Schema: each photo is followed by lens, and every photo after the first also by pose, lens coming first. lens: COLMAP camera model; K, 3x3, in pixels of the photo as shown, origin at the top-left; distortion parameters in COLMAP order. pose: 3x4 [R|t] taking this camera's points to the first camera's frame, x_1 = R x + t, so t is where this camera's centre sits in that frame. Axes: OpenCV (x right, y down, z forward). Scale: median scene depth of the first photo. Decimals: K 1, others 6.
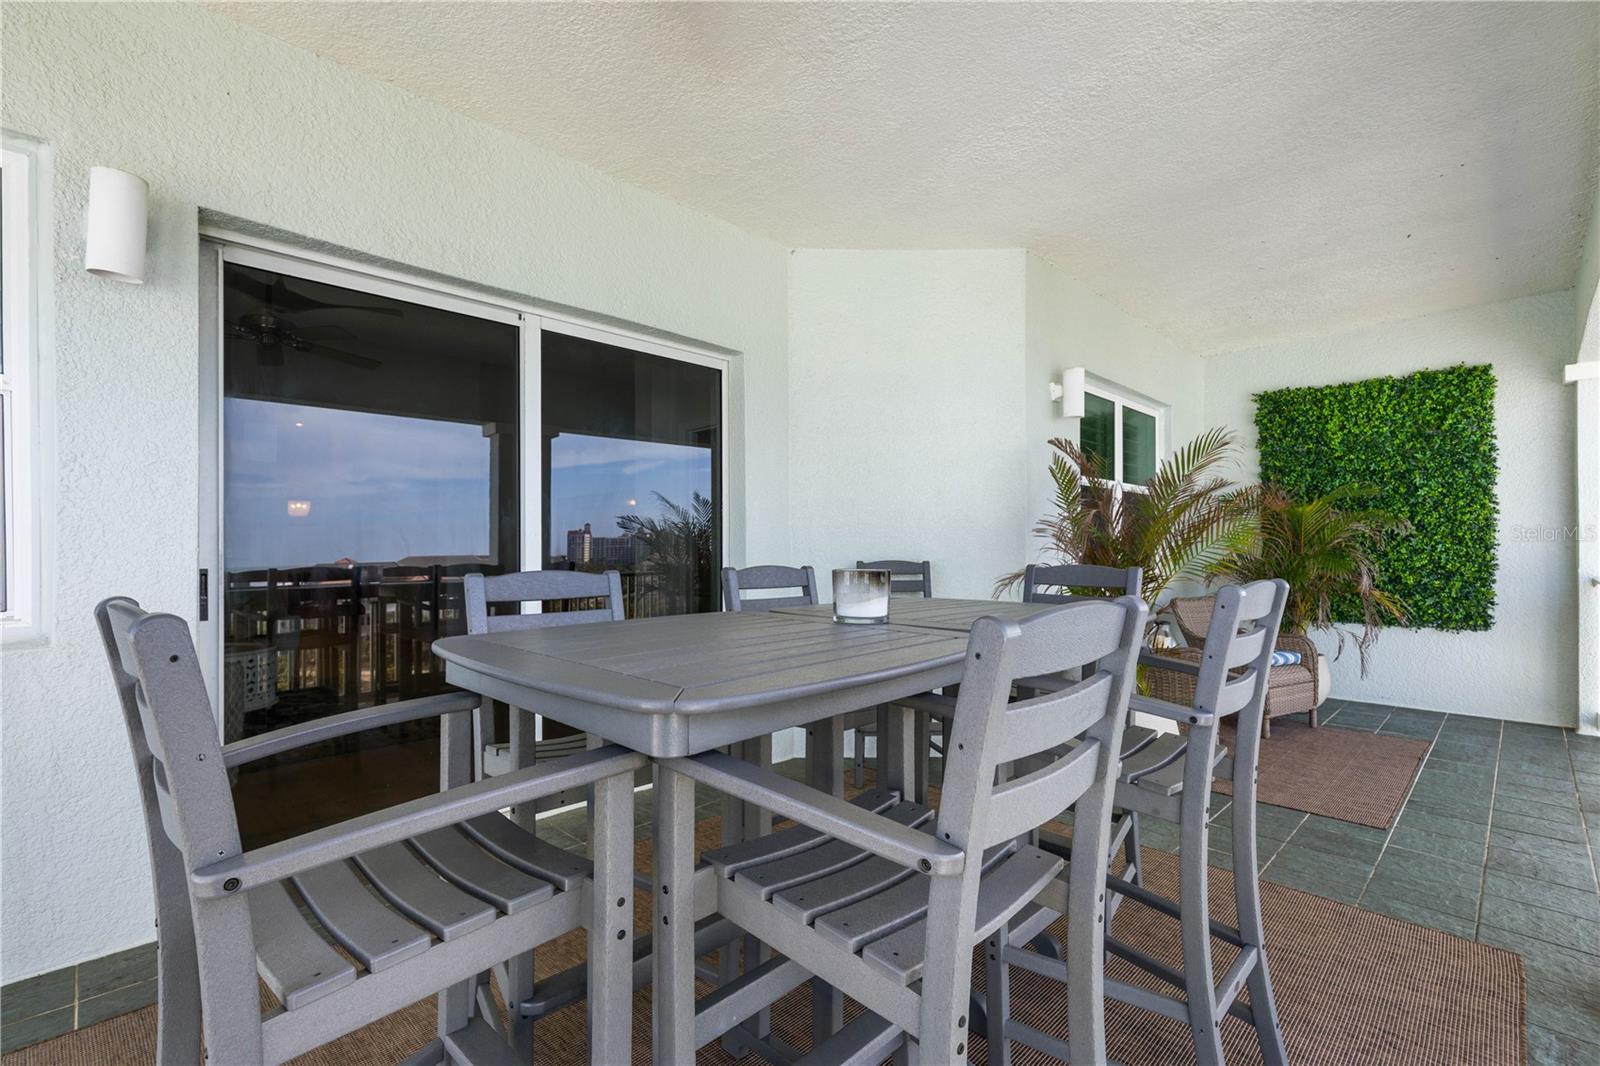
lens RADIAL K [[731.0, 0, 811.4], [0, 731.0, 540.2], [0, 0, 1]] dist [0.009843, -0.000952]
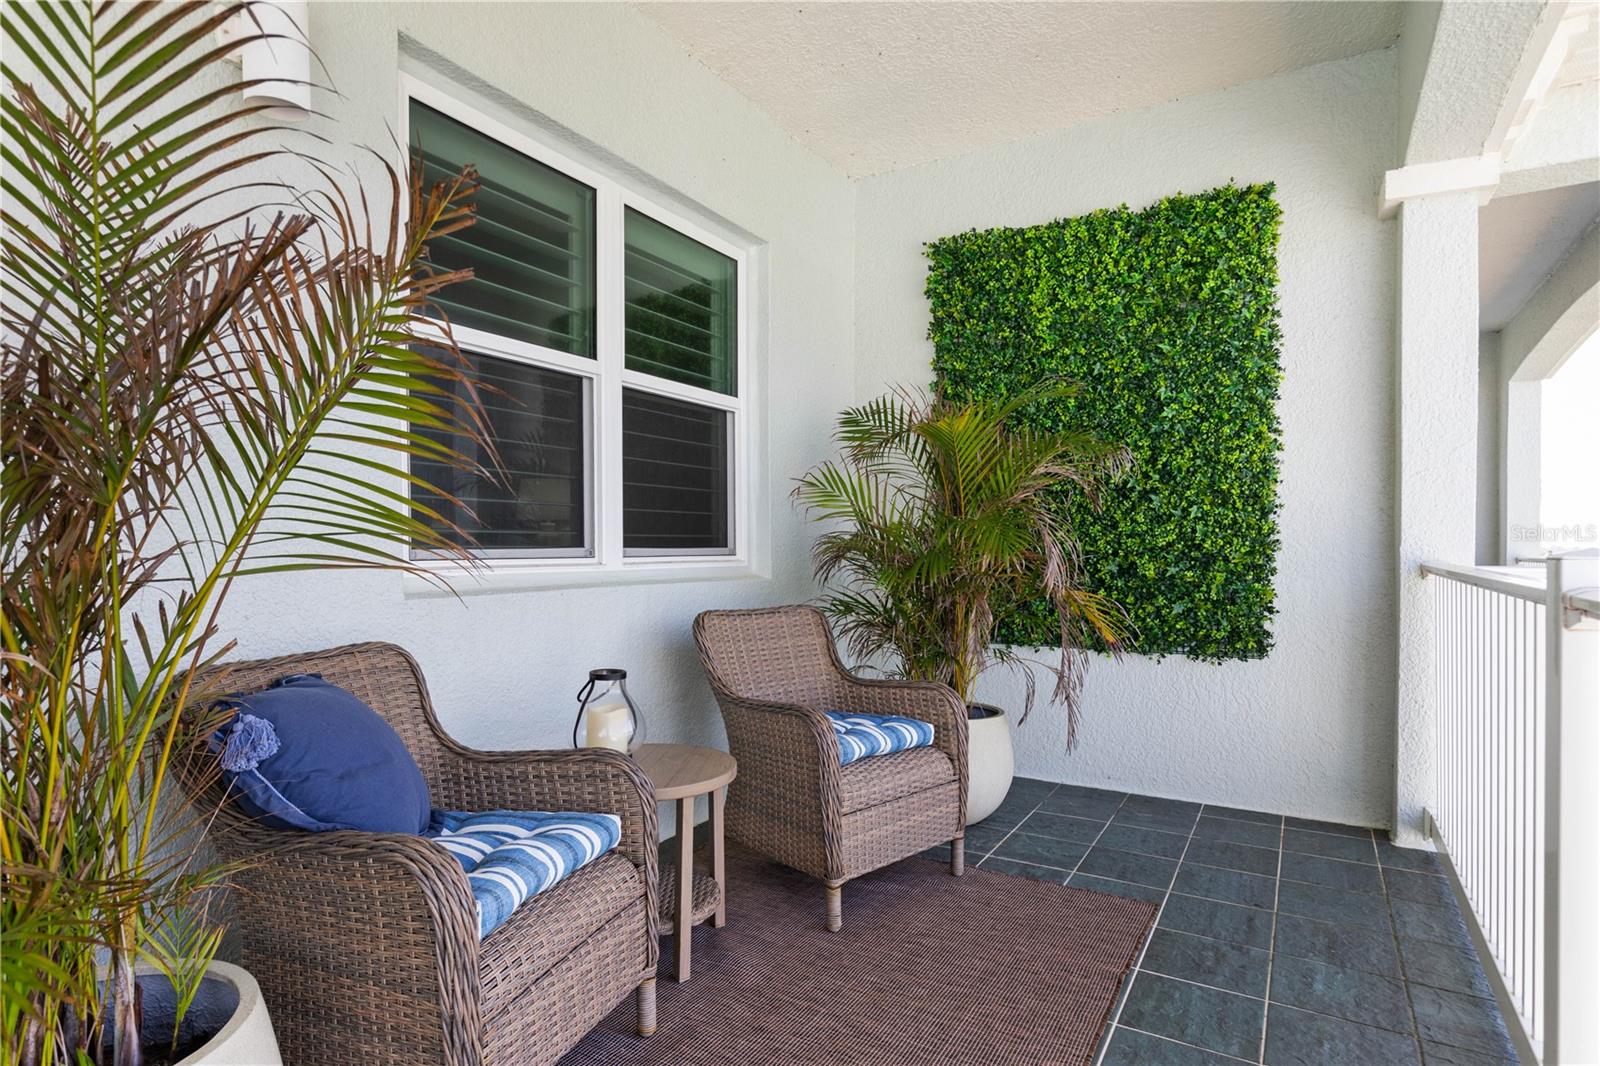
lens RADIAL K [[885.8, 0, 794.1], [0, 885.8, 542.9], [0, 0, 1]] dist [0.002126, 0.001758]
pose [[0.971191, 0.002033, 0.238292, 0.401120], [-0.005173, 0.999908, 0.012552, 0.027176], [-0.238245, -0.013423, 0.971112, 0.421164]]
